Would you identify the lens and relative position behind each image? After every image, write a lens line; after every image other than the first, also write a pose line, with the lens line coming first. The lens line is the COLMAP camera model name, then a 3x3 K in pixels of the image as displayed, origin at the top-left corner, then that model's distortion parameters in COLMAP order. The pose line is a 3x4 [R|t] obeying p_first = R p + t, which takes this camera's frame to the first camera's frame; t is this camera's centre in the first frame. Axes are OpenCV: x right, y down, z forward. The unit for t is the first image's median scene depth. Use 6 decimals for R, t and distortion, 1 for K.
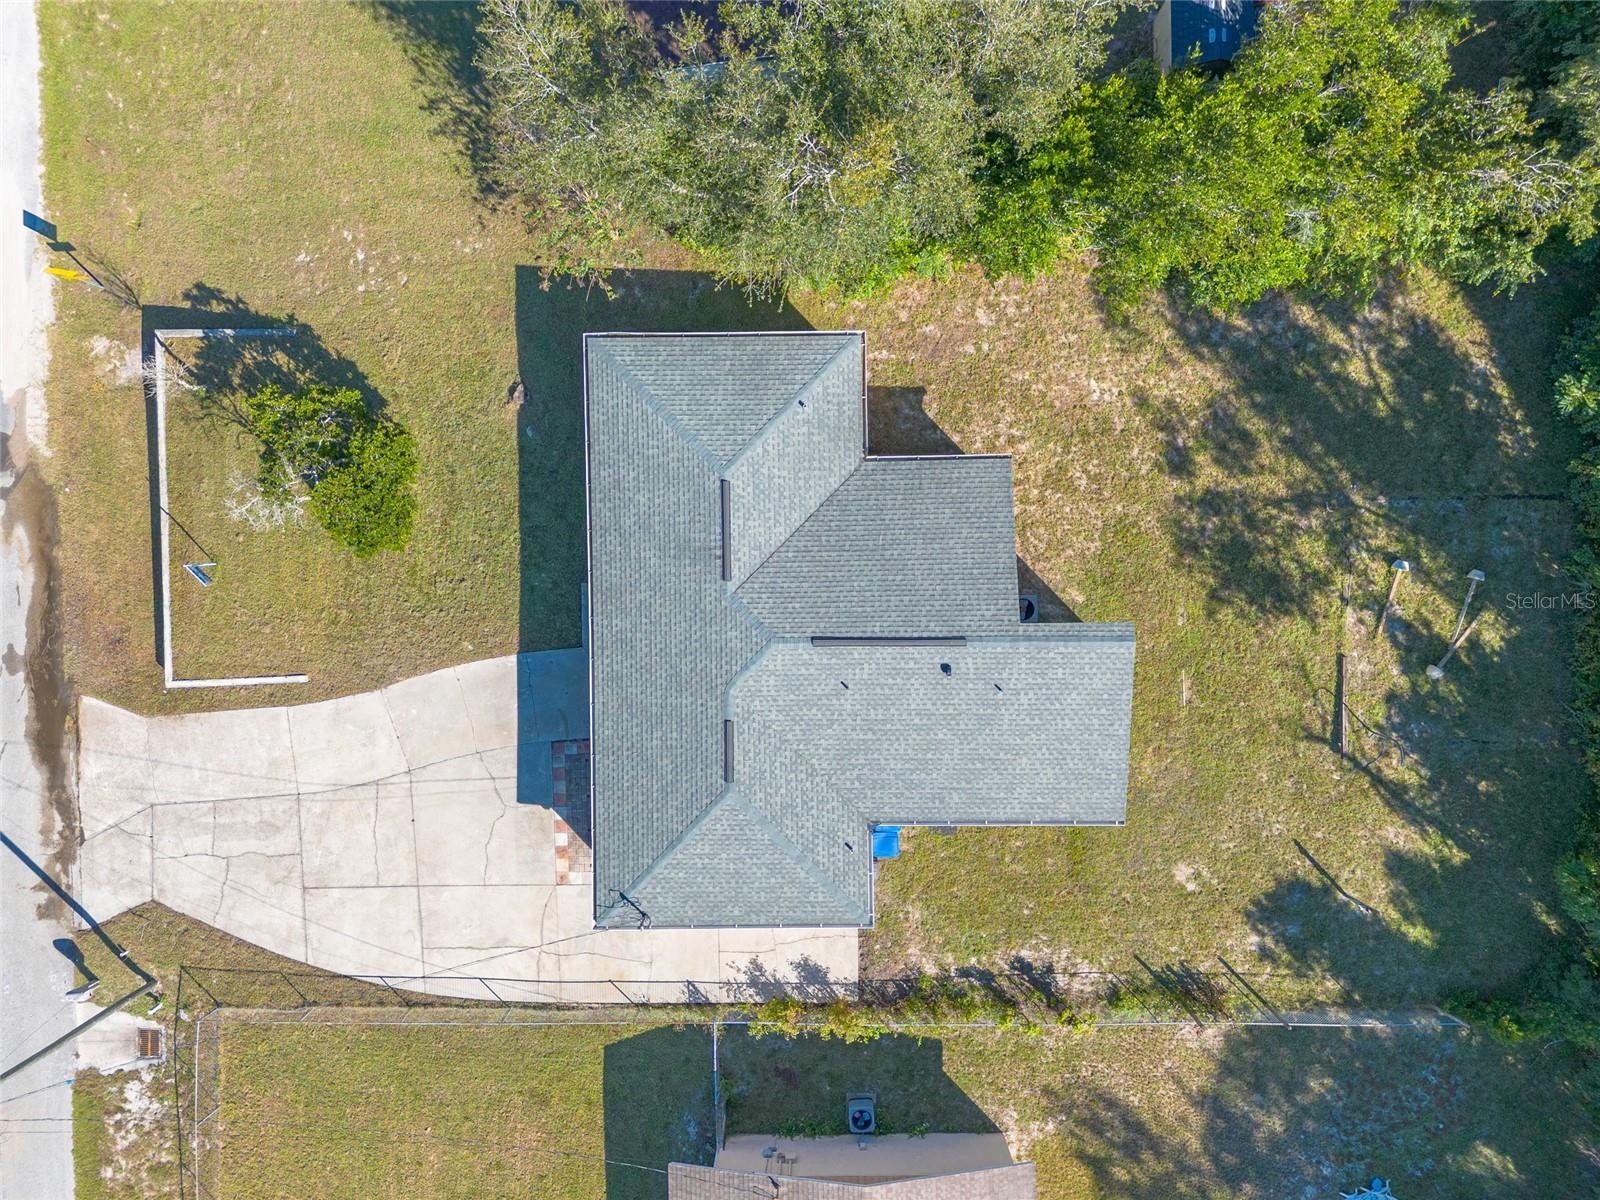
lens RADIAL K [[1156.8, 0, 811.8], [0, 1156.8, 599.1], [0, 0, 1]] dist [0.077783, -0.069350]
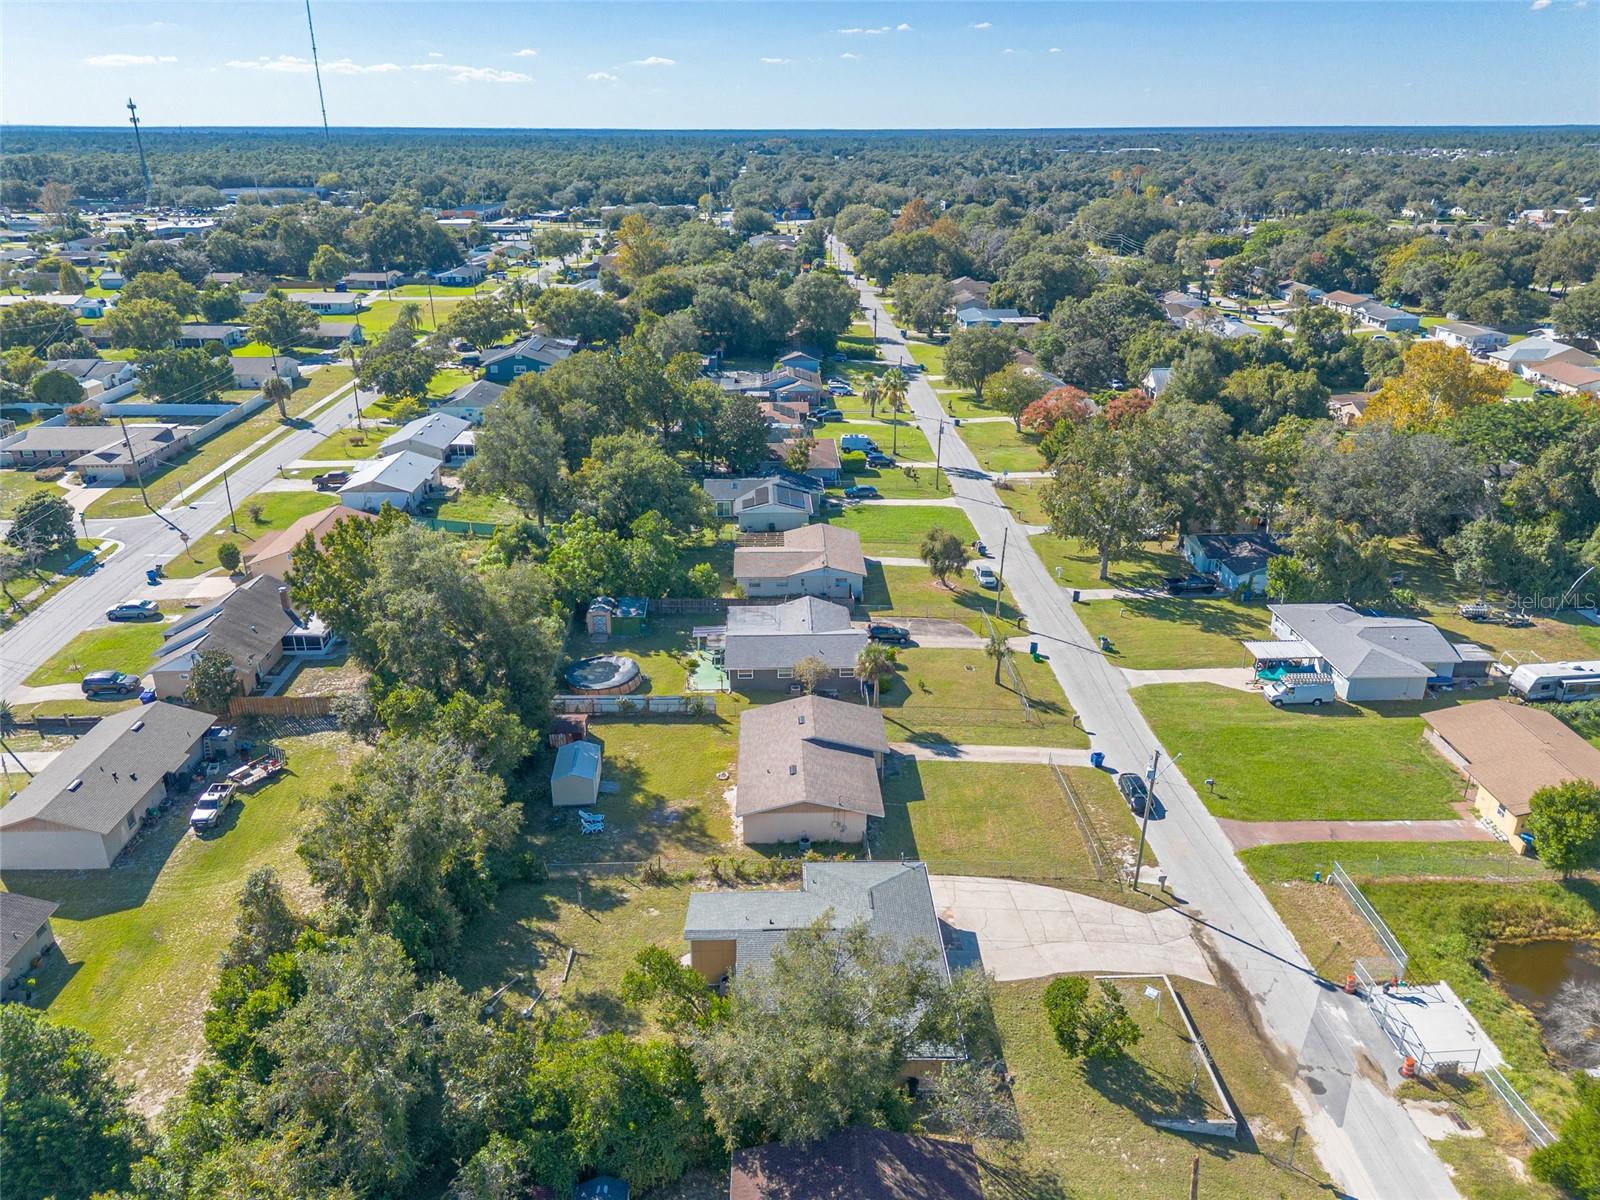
lens RADIAL K [[1141.1, 0, 805.1], [0, 1141.1, 603.4], [0, 0, 1]] dist [0.096624, -0.098253]
pose [[-0.999763, 0.020659, -0.006919, 0.047297], [-0.014571, -0.397932, 0.917299, -1.440936], [0.016197, 0.917182, 0.398138, -0.335999]]
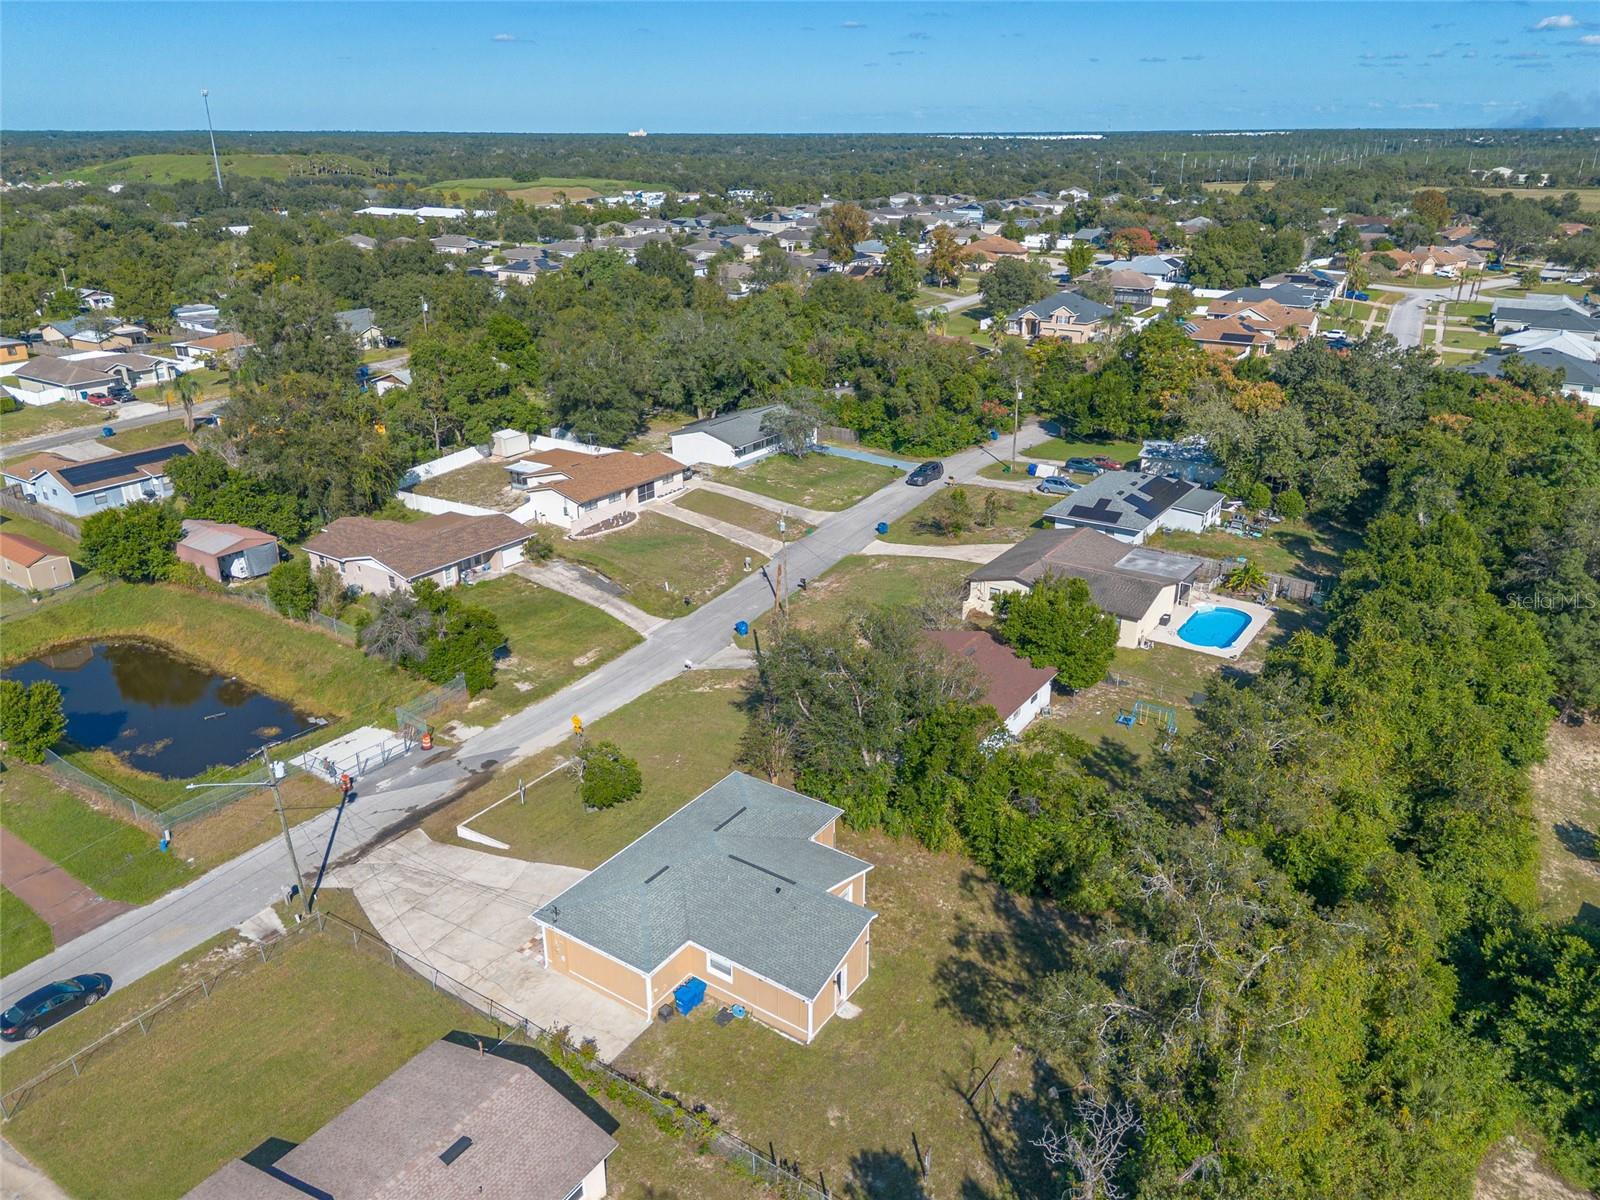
lens RADIAL K [[1148.7, 0, 794.1], [0, 1148.7, 609.9], [0, 0, 1]] dist [0.088370, -0.093090]
pose [[0.813926, 0.236019, -0.530867, 0.865495], [-0.580568, 0.296521, -0.758298, 1.122715], [-0.021560, 0.925403, 0.378372, -0.084843]]
